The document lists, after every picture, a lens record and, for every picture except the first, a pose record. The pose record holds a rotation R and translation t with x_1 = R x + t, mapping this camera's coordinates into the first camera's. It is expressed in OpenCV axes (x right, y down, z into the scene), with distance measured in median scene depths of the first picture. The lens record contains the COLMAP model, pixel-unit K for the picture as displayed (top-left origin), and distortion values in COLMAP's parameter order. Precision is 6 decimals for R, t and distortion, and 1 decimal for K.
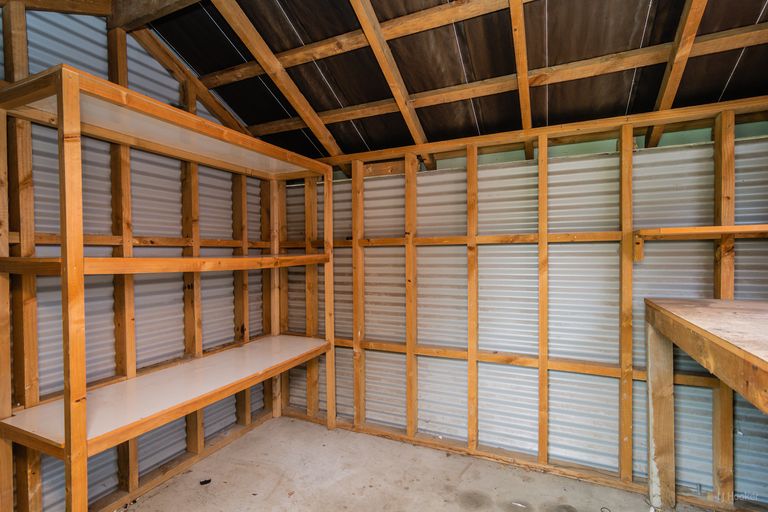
lens RADIAL K [[368.8, 0, 380.6], [0, 368.8, 258.0], [0, 0, 1]] dist [0.005642, 0.001817]
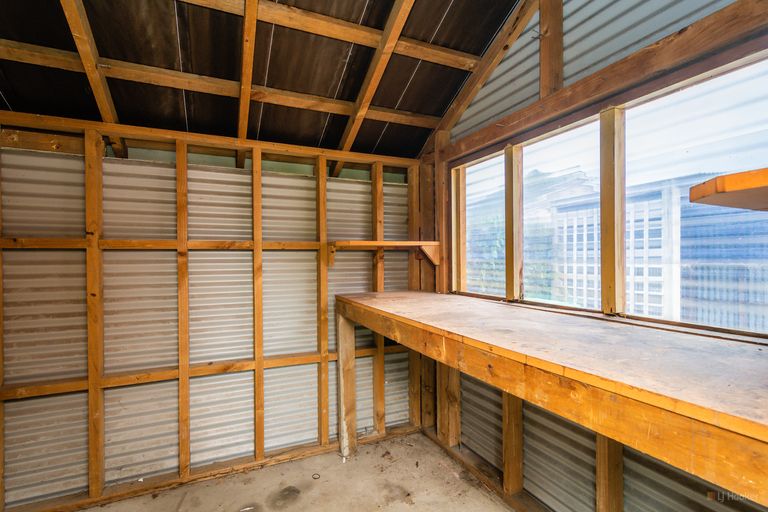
lens RADIAL K [[368.8, 0, 365.5], [0, 368.8, 259.2], [0, 0, 1]] dist [0.005642, 0.001817]
pose [[0.667630, 0.003317, 0.744486, -0.140859], [0.006712, 0.999923, -0.010474, -0.000847], [-0.744463, 0.011990, 0.667556, 0.066354]]
